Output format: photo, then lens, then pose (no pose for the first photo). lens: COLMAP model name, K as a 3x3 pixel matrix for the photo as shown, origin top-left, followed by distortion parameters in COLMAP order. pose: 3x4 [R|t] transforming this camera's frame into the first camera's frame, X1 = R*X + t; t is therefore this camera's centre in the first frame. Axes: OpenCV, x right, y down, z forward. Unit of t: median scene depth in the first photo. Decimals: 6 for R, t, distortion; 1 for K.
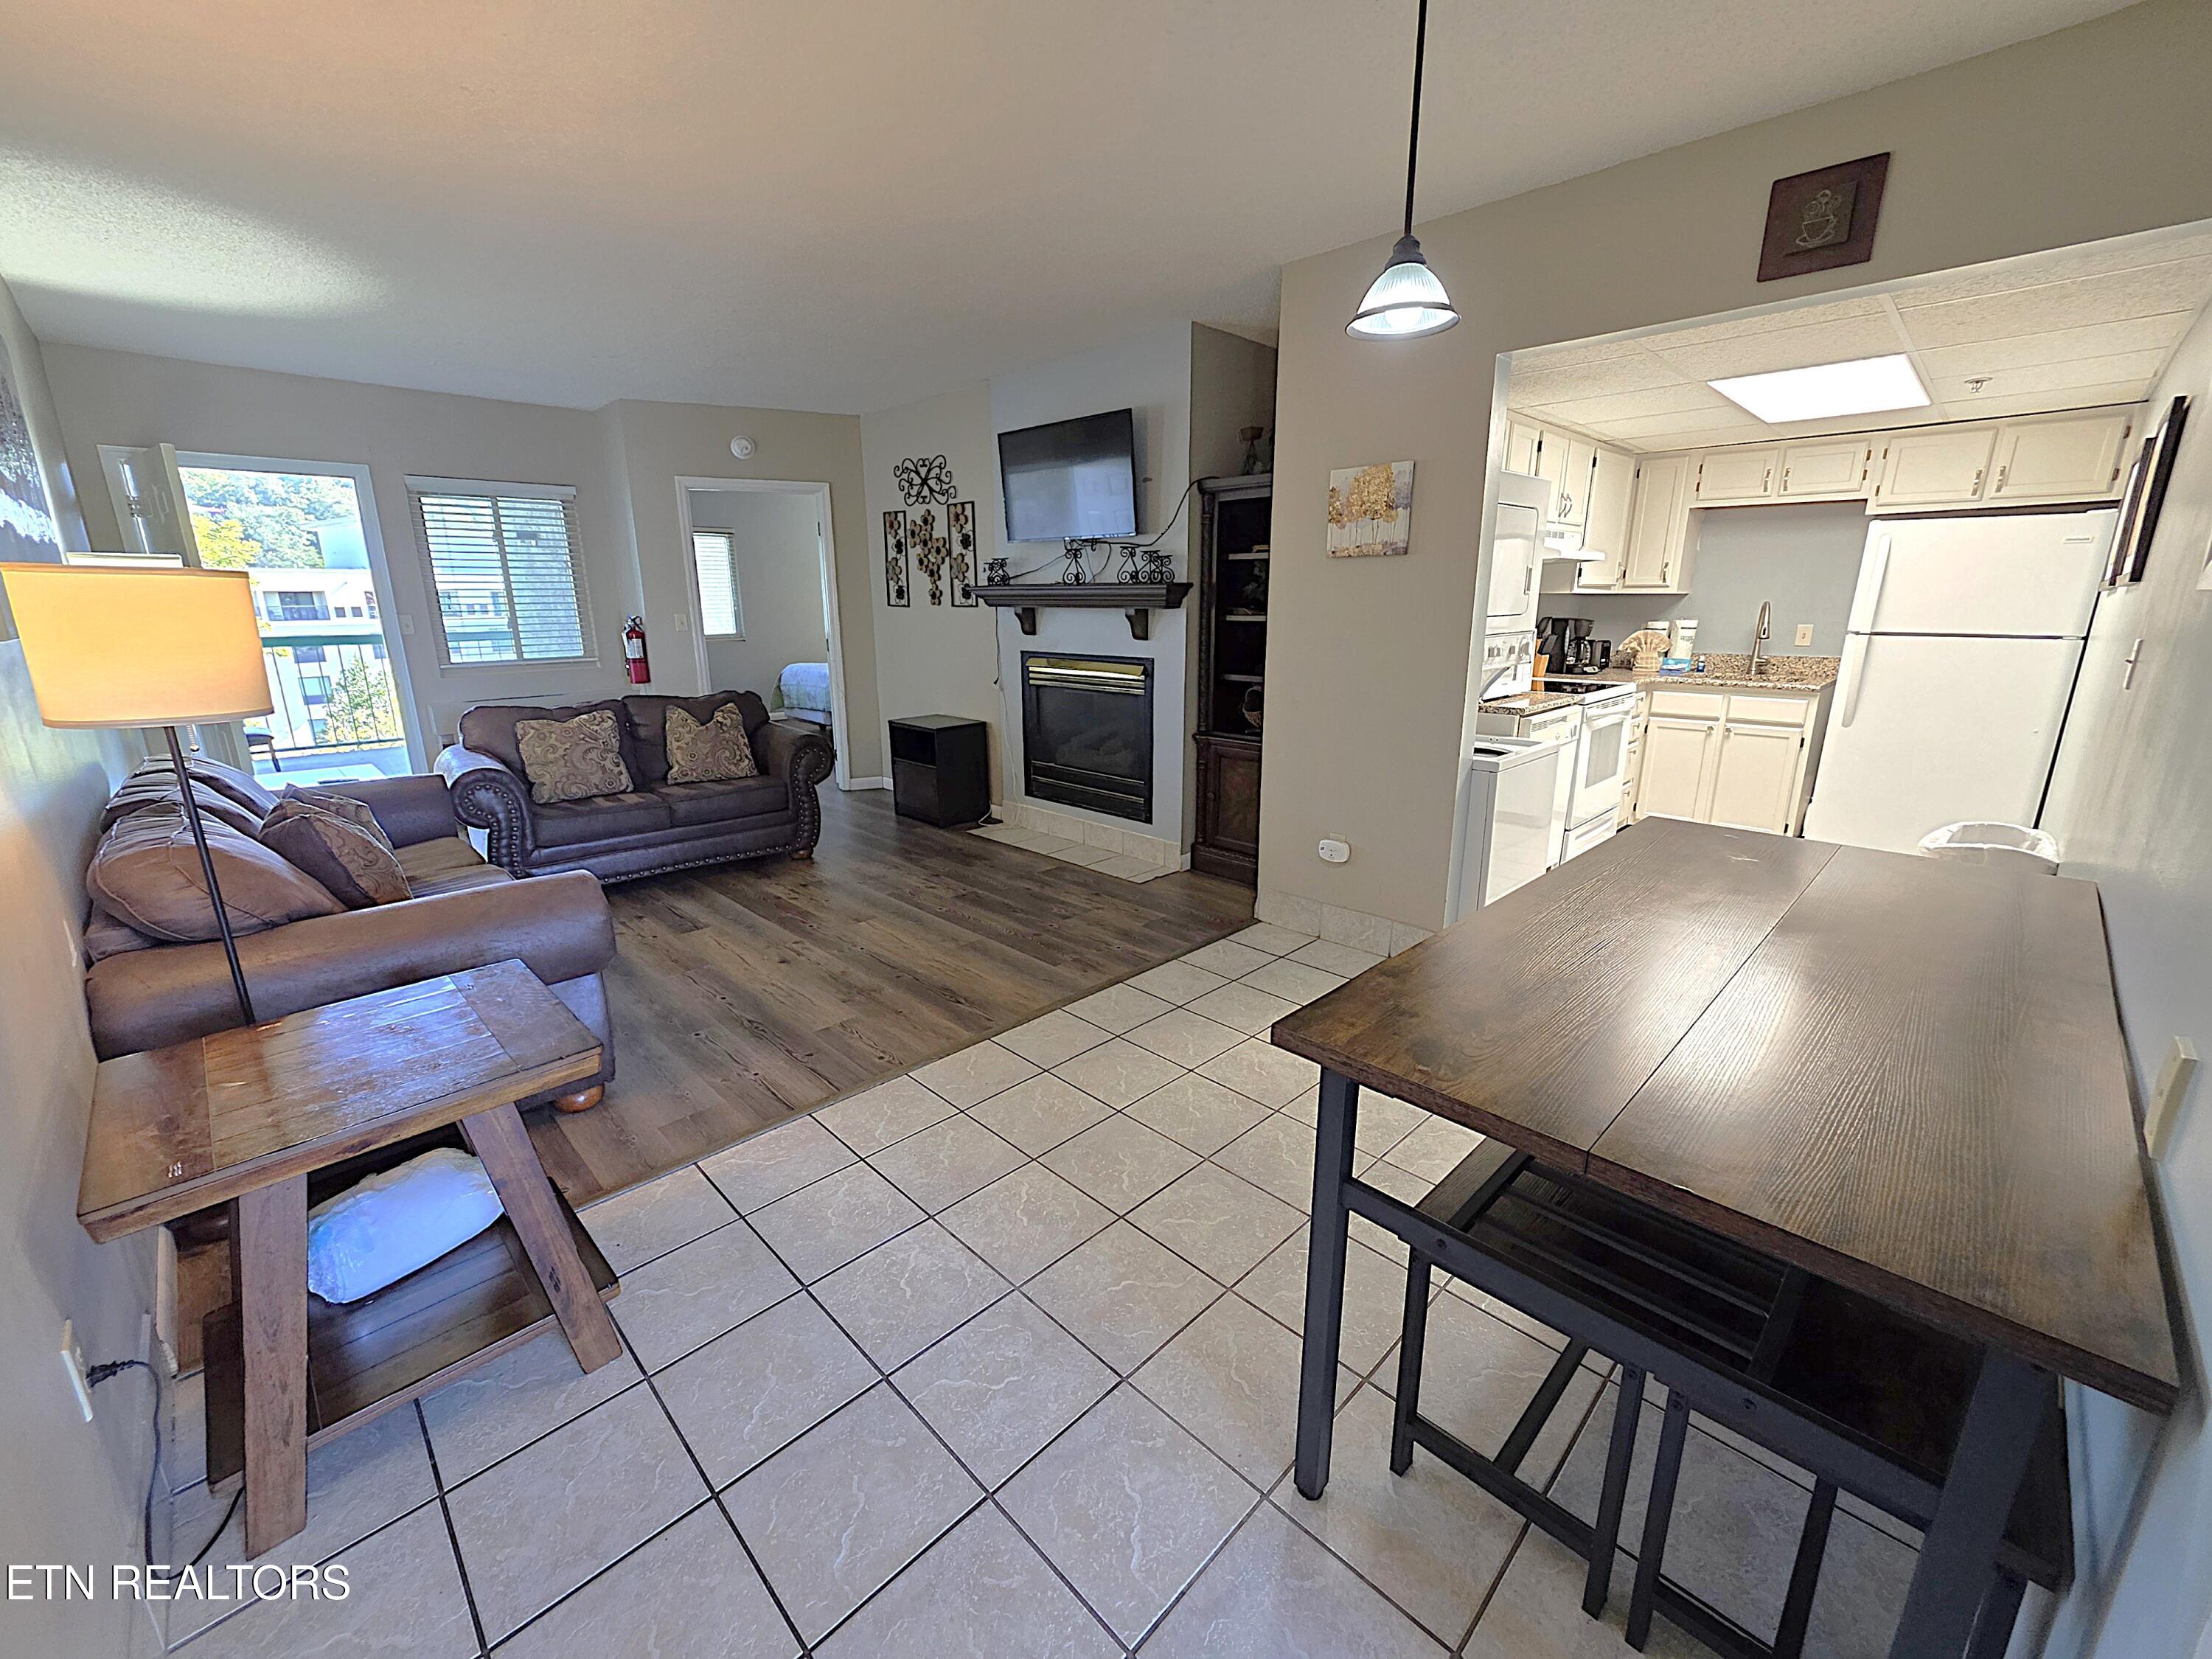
lens RADIAL K [[888.0, 0, 1100.9], [0, 888.0, 822.9], [0, 0, 1]] dist [0.002202, 0.000049]
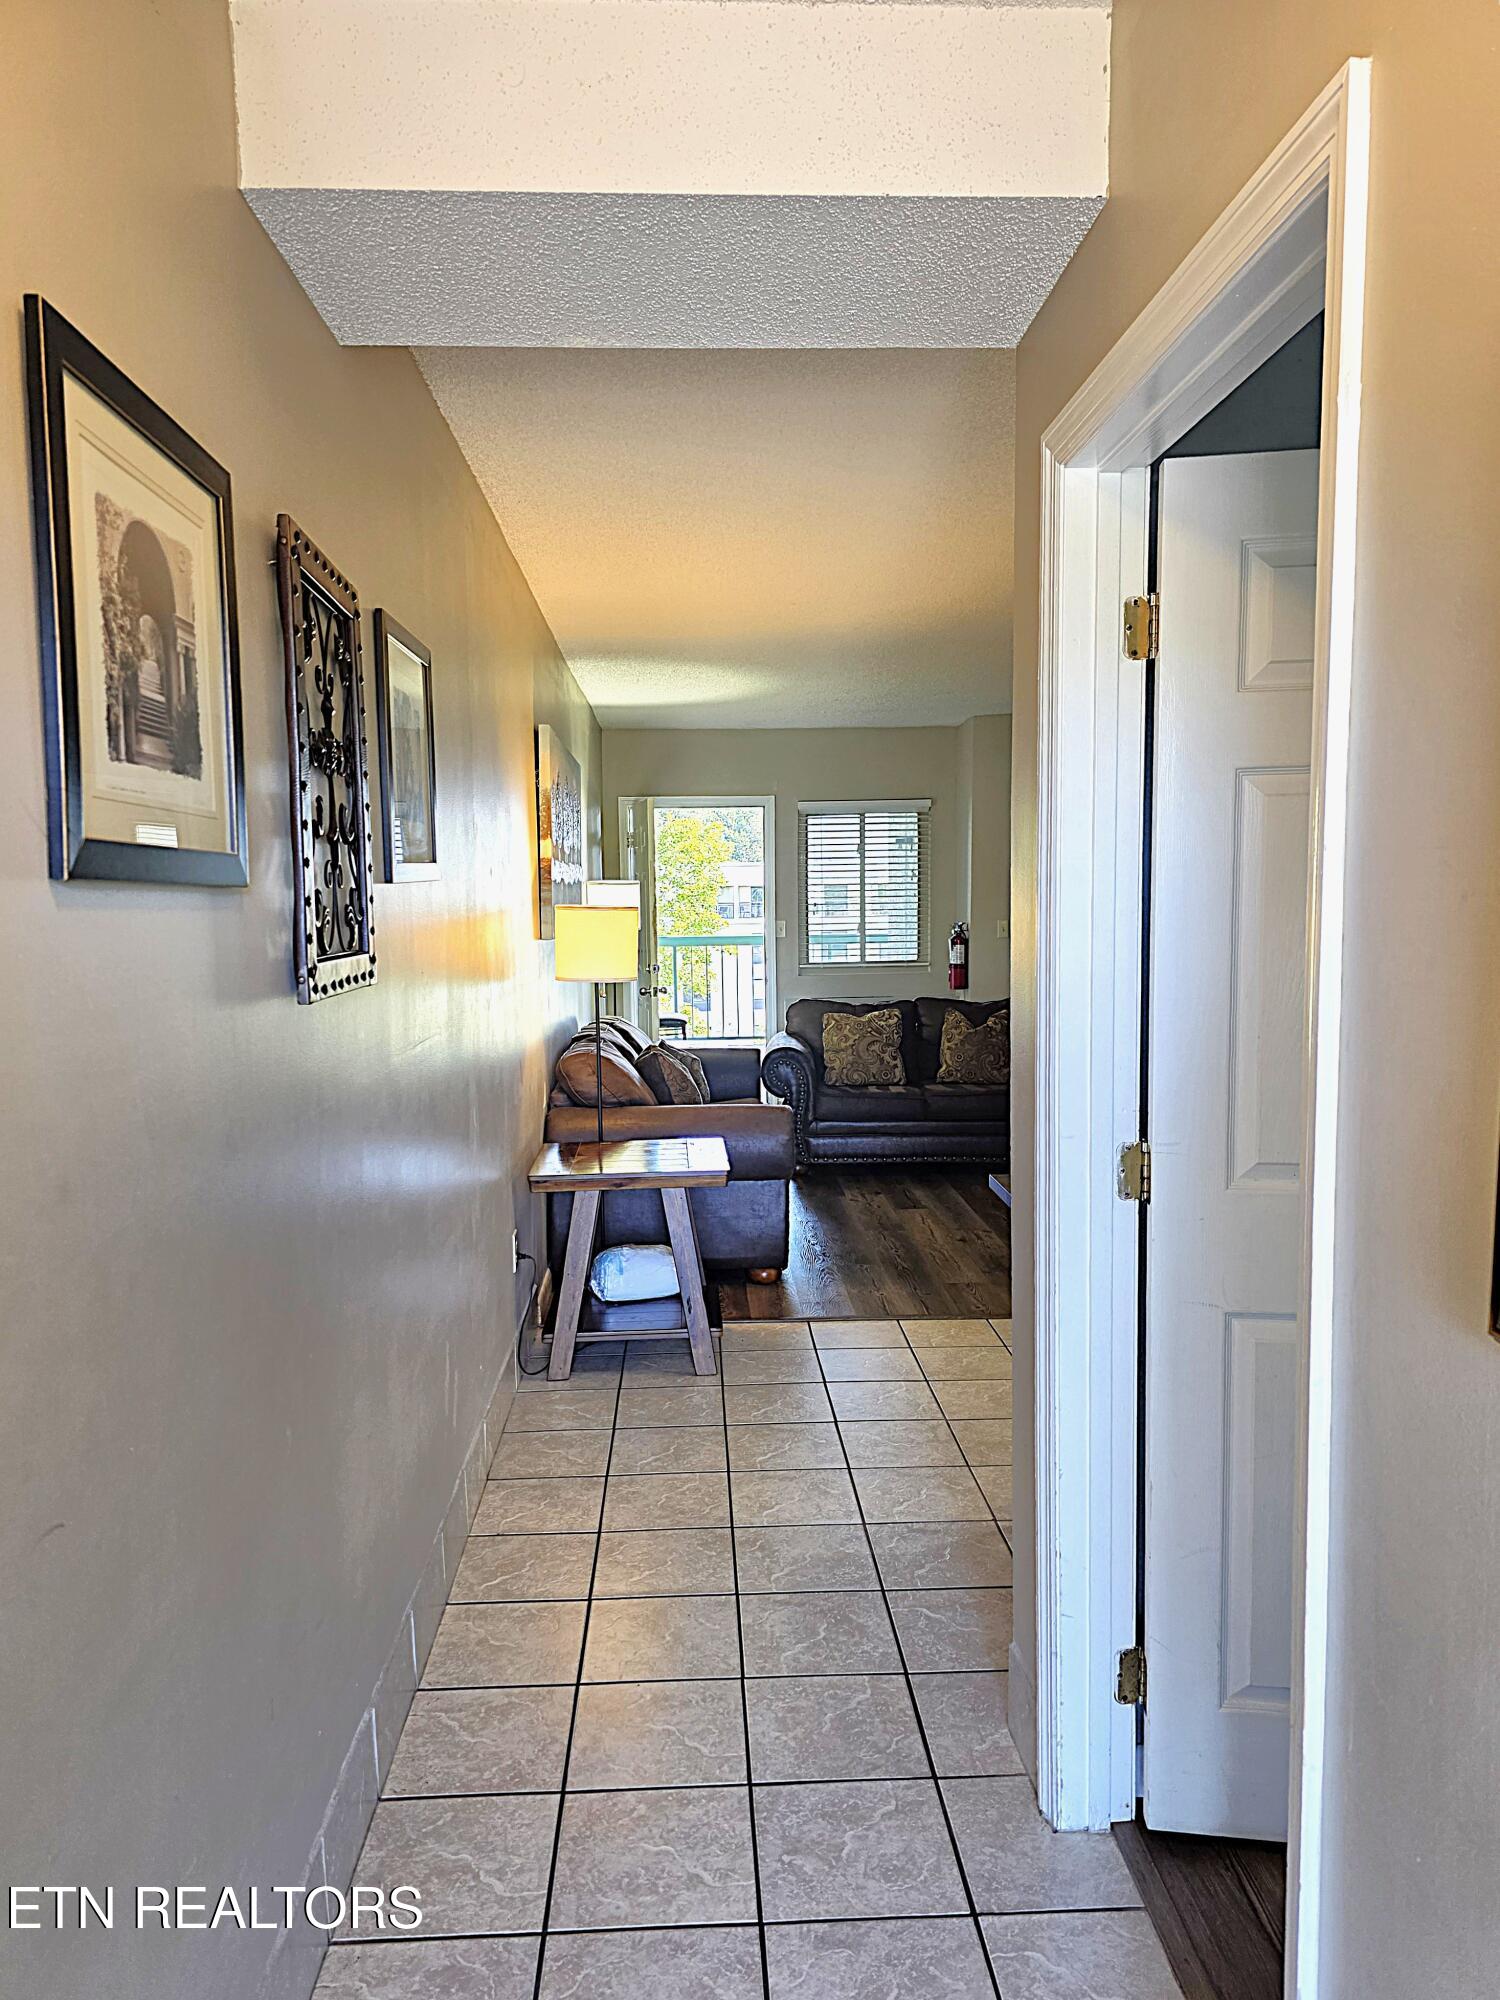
lens RADIAL K [[1337.5, 0, 750.0], [0, 1337.5, 1003.9], [0, 0, 1]] dist [0.004239, 0.000080]
pose [[0.744315, 0.053708, -0.665665, 0.419558], [-0.160554, 0.981918, -0.100299, 0.063169], [0.648242, 0.181529, 0.739480, -0.341640]]
